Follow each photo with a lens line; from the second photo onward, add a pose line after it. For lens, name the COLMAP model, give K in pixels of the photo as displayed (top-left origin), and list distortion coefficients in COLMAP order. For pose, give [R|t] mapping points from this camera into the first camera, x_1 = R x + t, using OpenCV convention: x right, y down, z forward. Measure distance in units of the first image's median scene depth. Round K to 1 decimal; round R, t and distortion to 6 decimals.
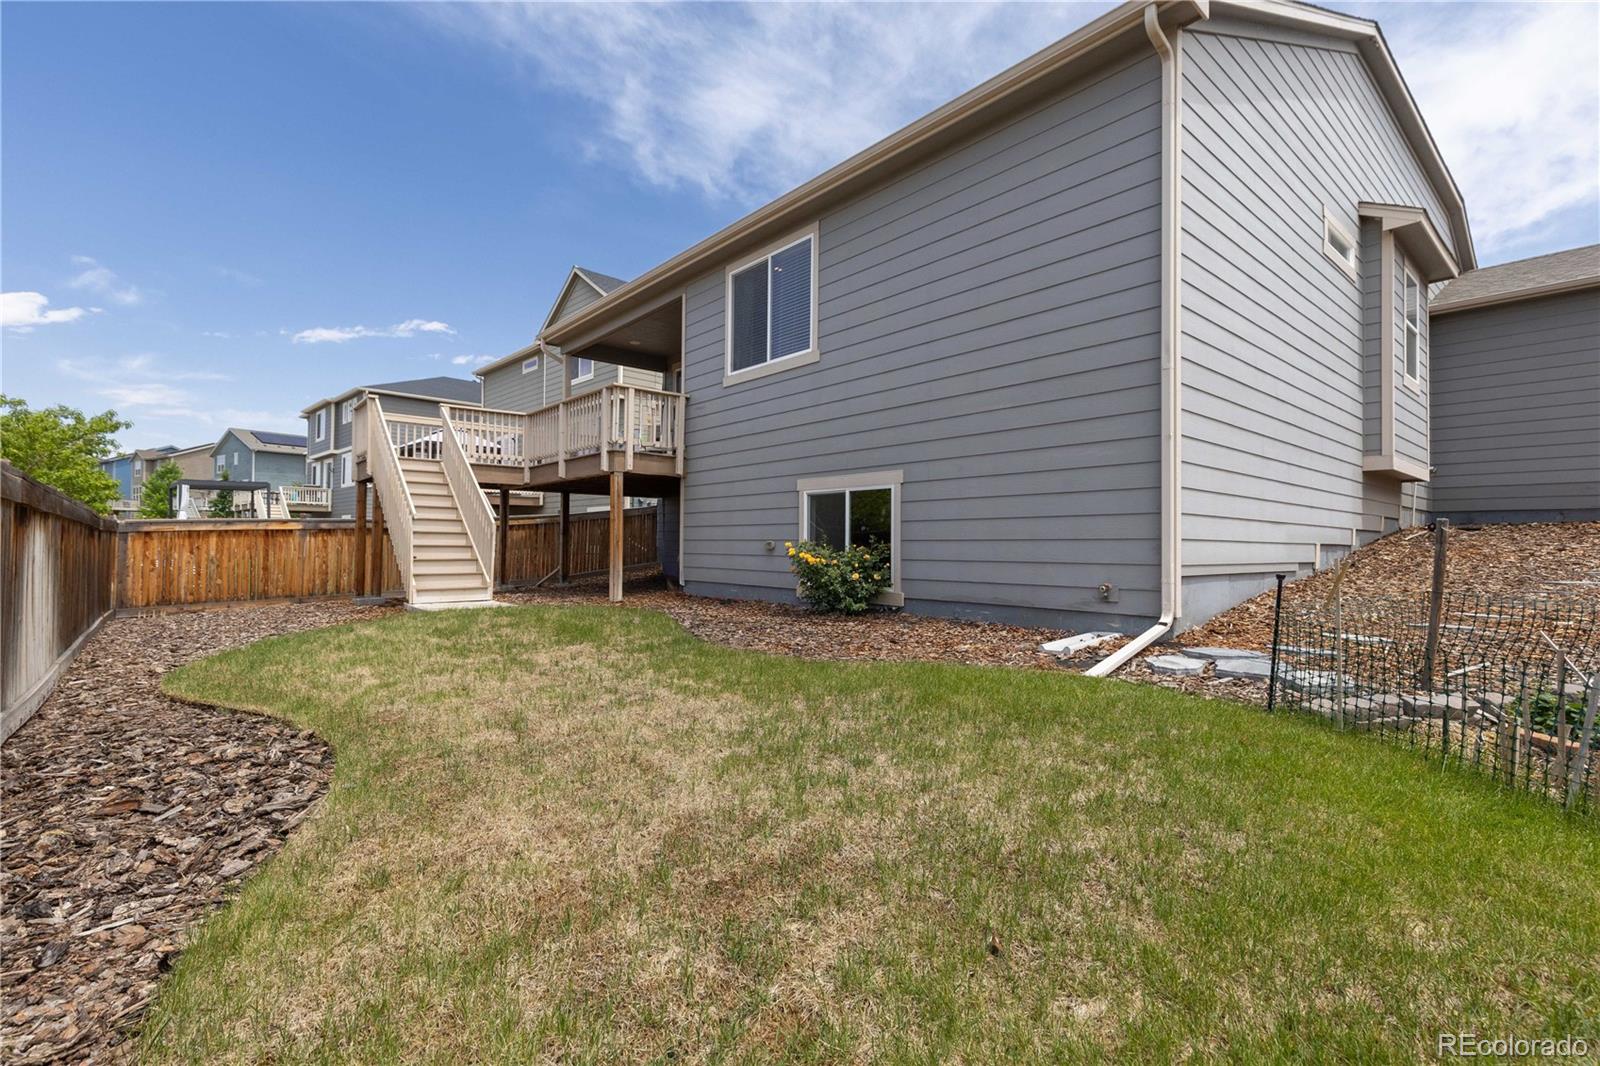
lens RADIAL K [[719.0, 0, 788.4], [0, 719.0, 529.8], [0, 0, 1]] dist [0.008863, -0.003310]
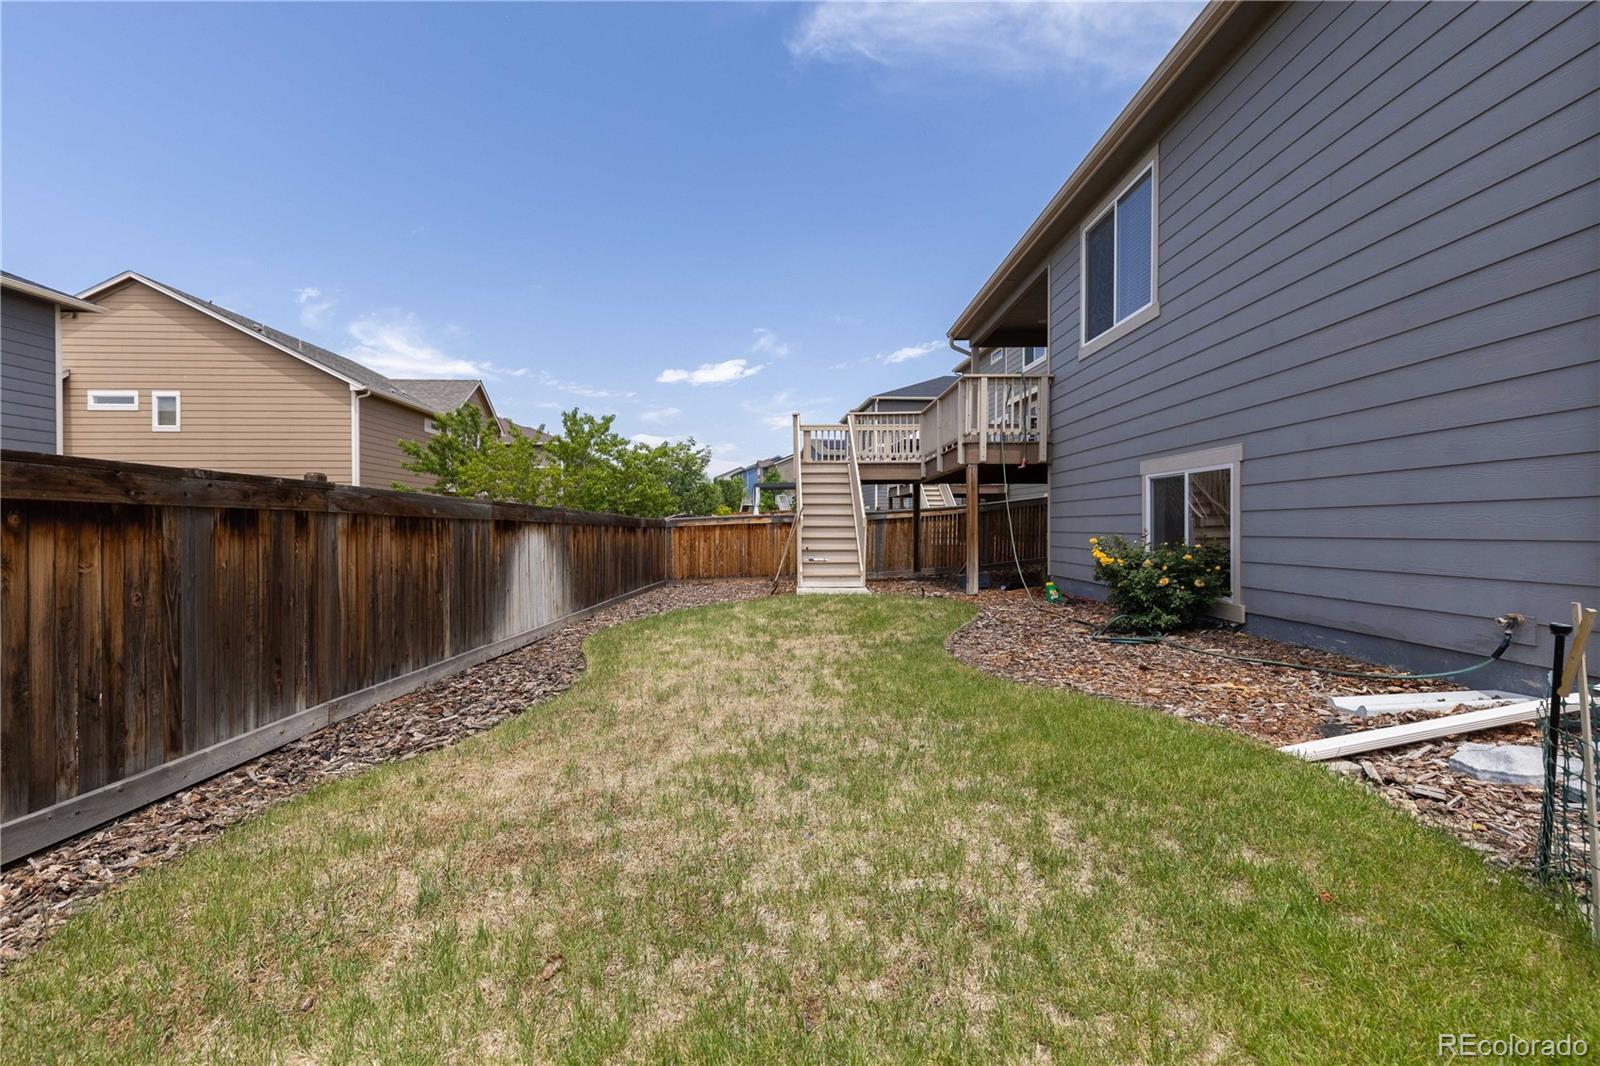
lens RADIAL K [[719.0, 0, 784.9], [0, 719.0, 528.9], [0, 0, 1]] dist [0.008863, -0.003310]
pose [[0.758793, -0.006110, -0.651303, 0.247205], [0.020208, 0.999695, 0.014164, -0.011904], [0.651018, -0.023909, 0.758686, 0.092200]]
